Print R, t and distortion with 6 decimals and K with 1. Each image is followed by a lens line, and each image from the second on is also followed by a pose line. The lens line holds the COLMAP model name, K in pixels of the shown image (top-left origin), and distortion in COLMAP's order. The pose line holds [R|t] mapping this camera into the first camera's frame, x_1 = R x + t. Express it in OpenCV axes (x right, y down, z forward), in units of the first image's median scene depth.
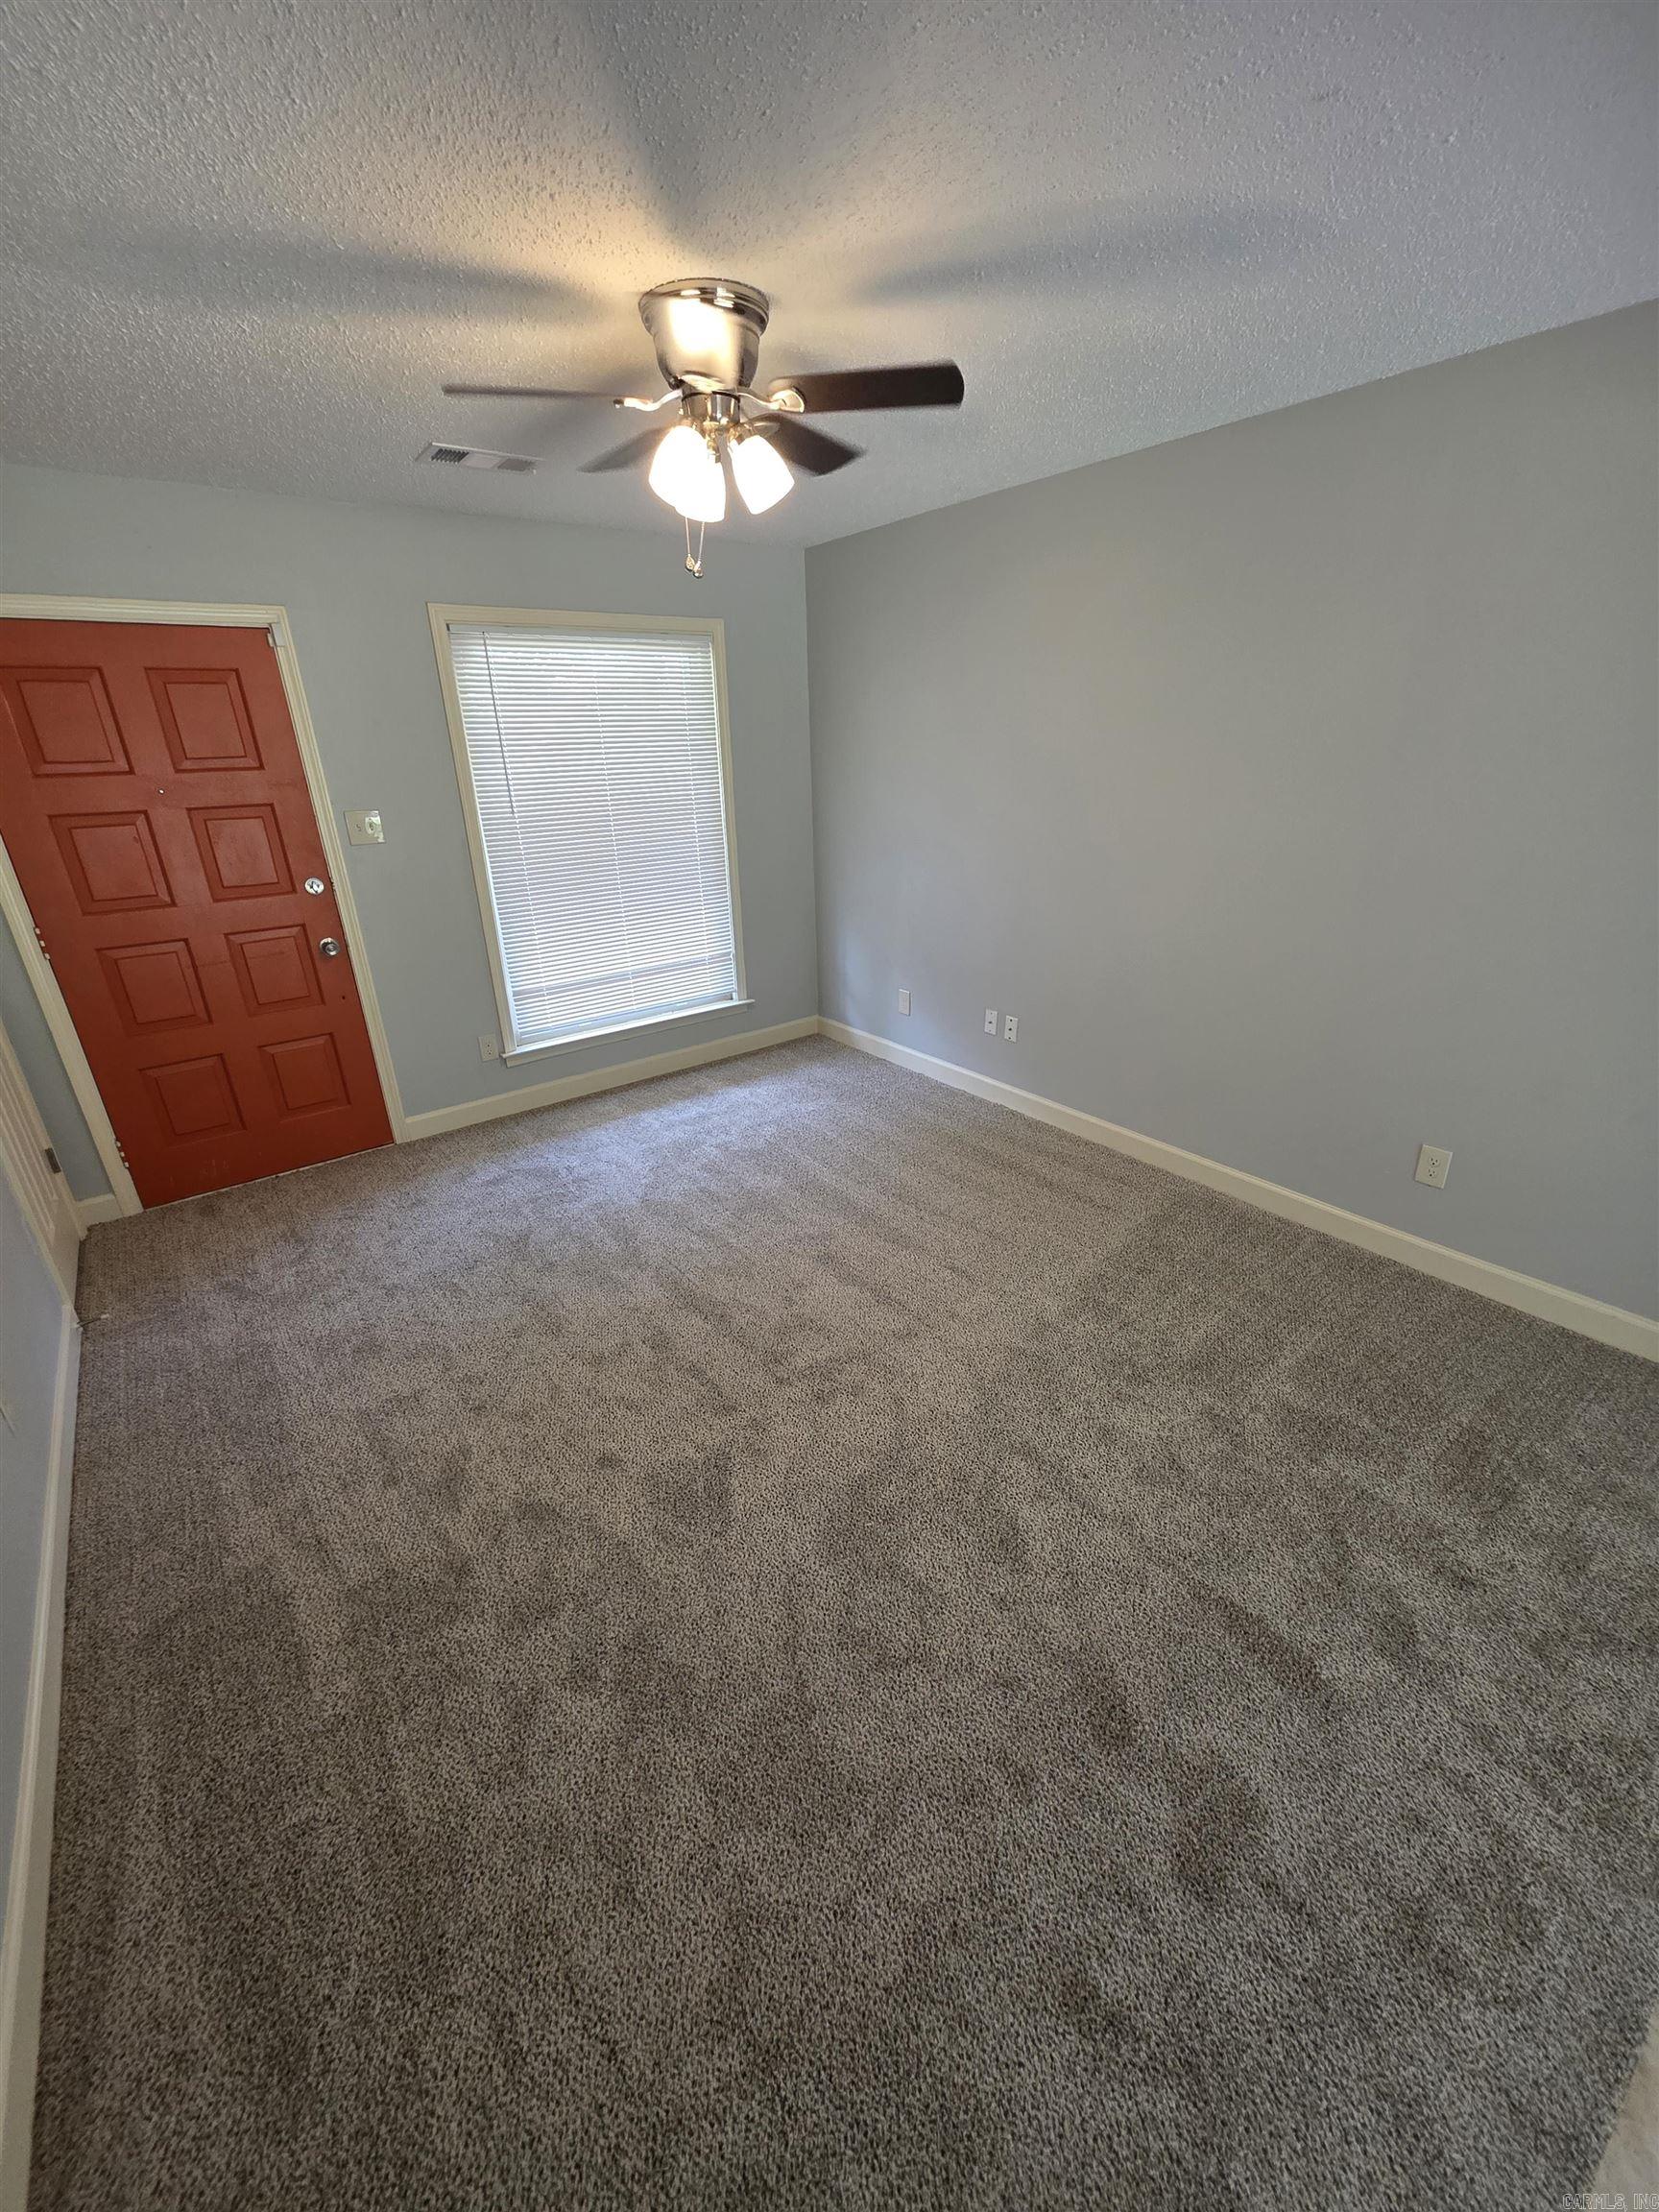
lens RADIAL K [[888.7, 0, 818.0], [0, 888.7, 1110.7], [0, 0, 1]] dist [-0.000506, 0.000394]
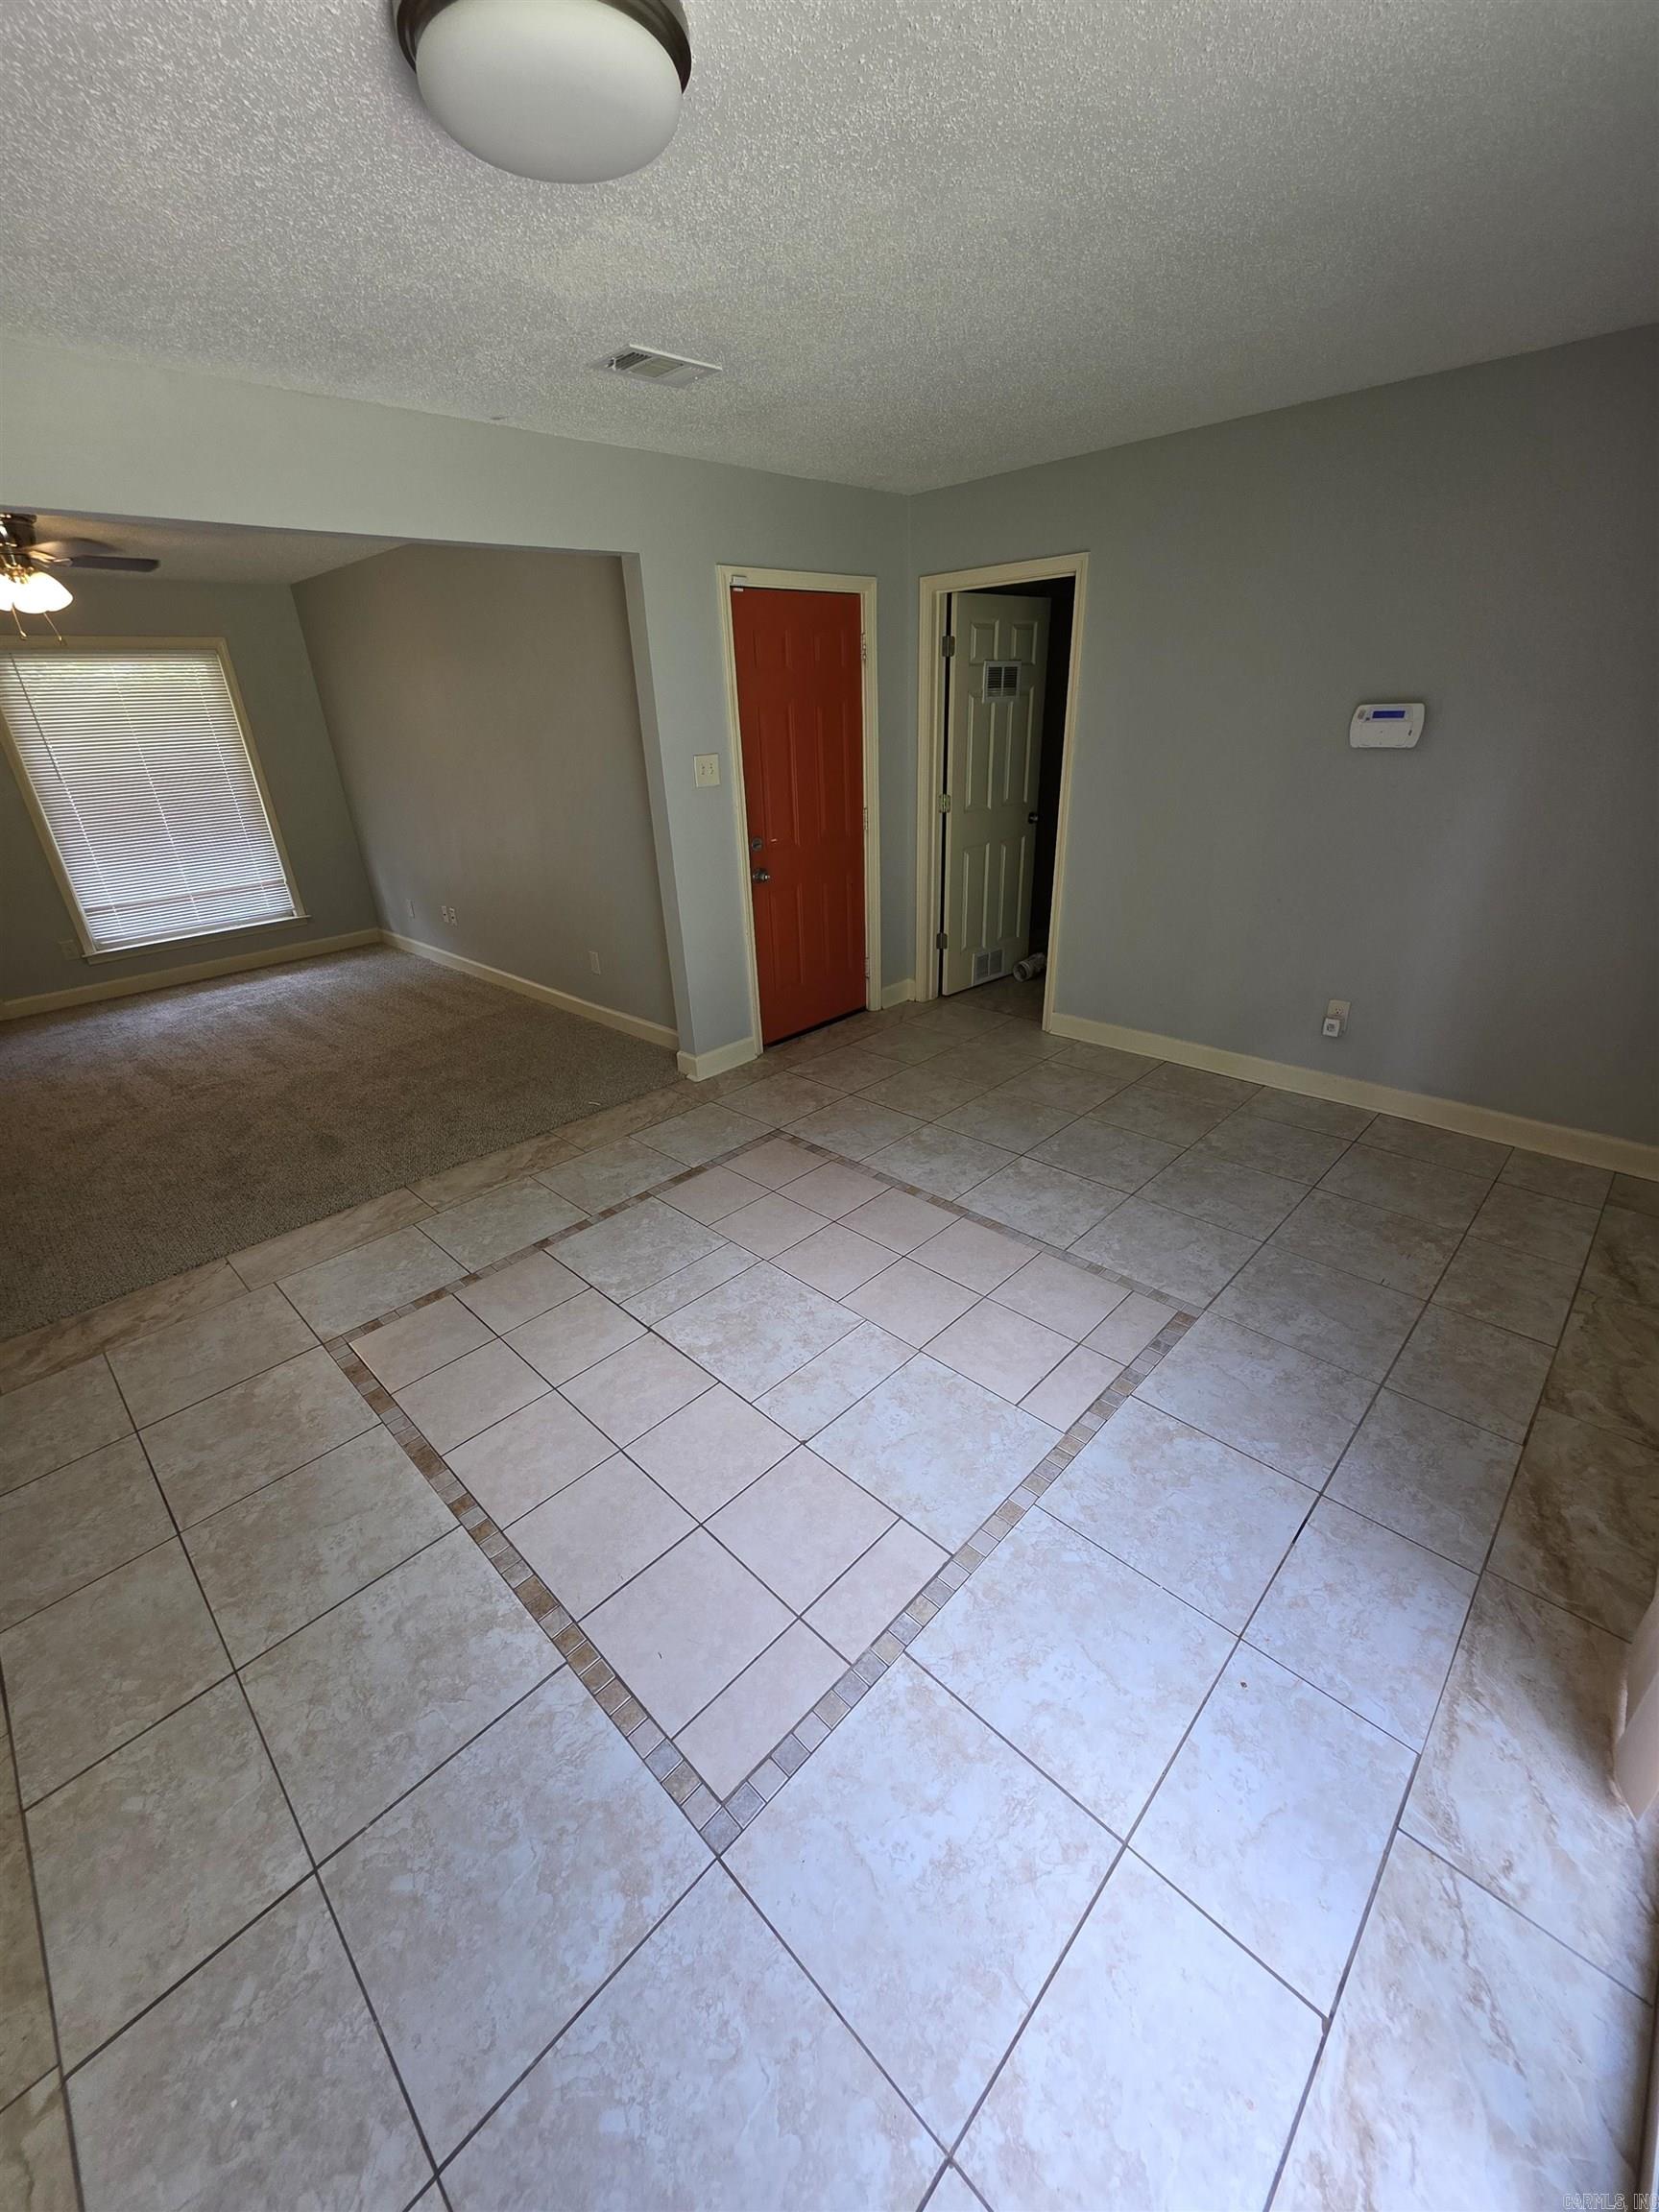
lens RADIAL K [[888.7, 0, 824.3], [0, 888.7, 1101.8], [0, 0, 1]] dist [-0.000506, 0.000394]
pose [[0.986035, -0.078688, 0.146777, 0.649107], [0.075276, 0.996751, 0.028664, 0.243636], [-0.148555, -0.017215, 0.988754, -0.630824]]
